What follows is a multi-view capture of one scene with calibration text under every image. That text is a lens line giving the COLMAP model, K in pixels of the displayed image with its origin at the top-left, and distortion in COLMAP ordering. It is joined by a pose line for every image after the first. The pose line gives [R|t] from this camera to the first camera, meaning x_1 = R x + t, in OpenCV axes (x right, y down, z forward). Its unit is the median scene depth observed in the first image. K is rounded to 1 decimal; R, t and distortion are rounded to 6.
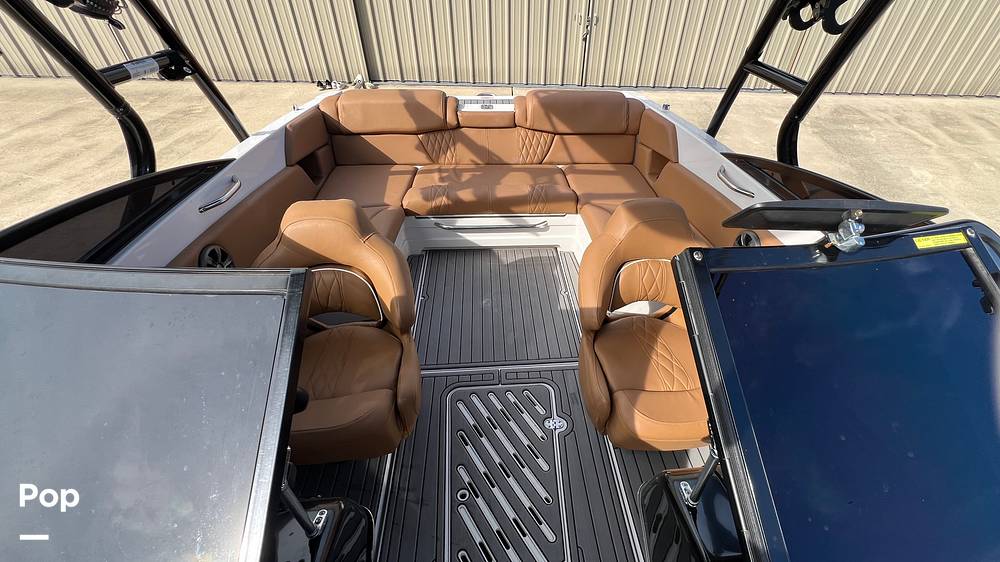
lens RADIAL K [[411.0, 0, 528.1], [0, 411.0, 285.7], [0, 0, 1]] dist [-0.001455, 0.000084]
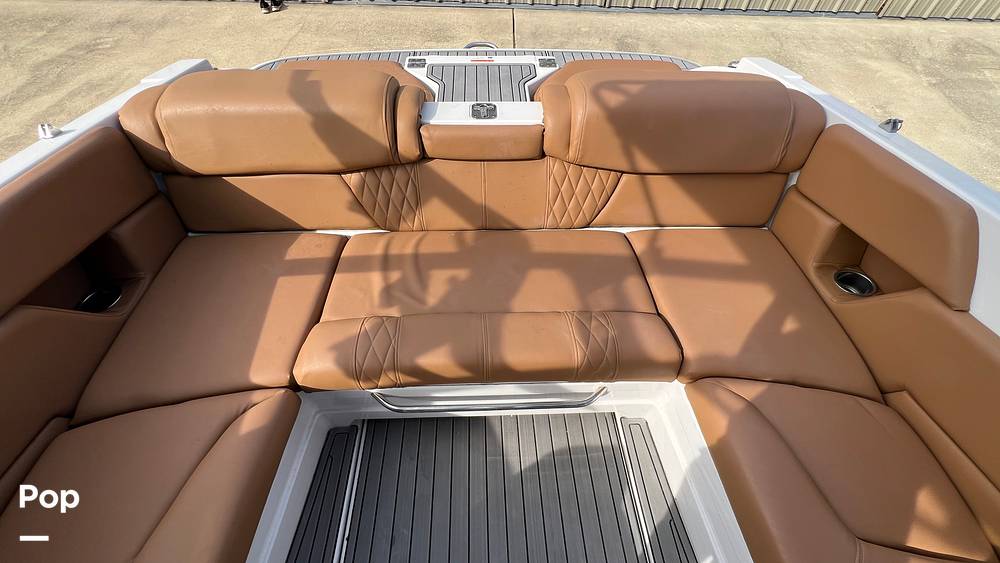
lens RADIAL K [[421.4, 0, 497.9], [0, 421.4, 313.3], [0, 0, 1]] dist [0.000738, -0.000549]
pose [[0.998550, 0.033832, -0.041870, -0.059746], [-0.025213, 0.981169, 0.191497, -0.319169], [0.047560, -0.190164, 0.980600, 0.509867]]
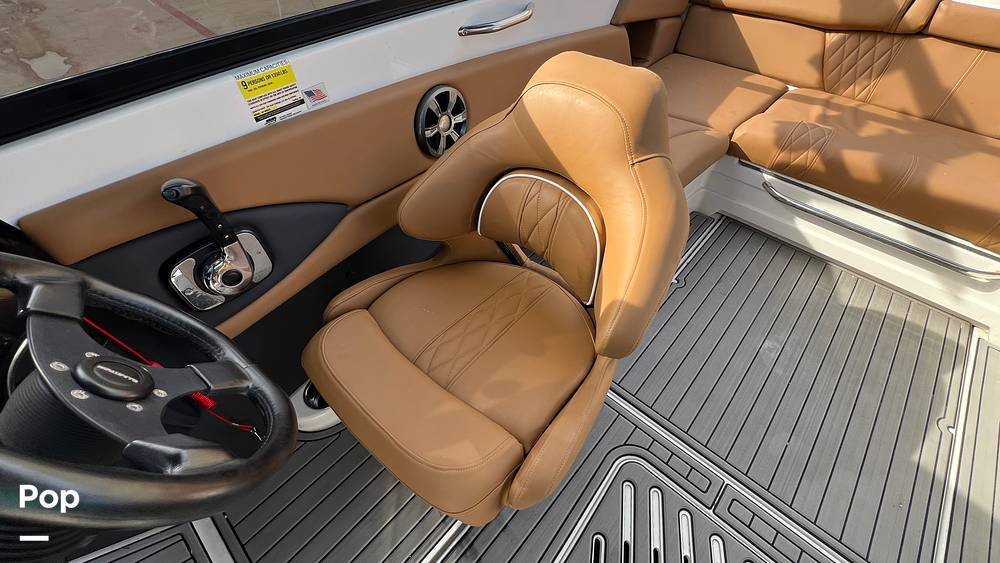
lens RADIAL K [[408.3, 0, 503.1], [0, 408.3, 277.1], [0, 0, 1]] dist [-0.000552, -0.000036]
pose [[0.673629, 0.533113, -0.511874, -0.096558], [-0.447293, 0.845426, 0.291864, -0.036346], [0.588348, 0.032350, 0.807961, 0.270859]]
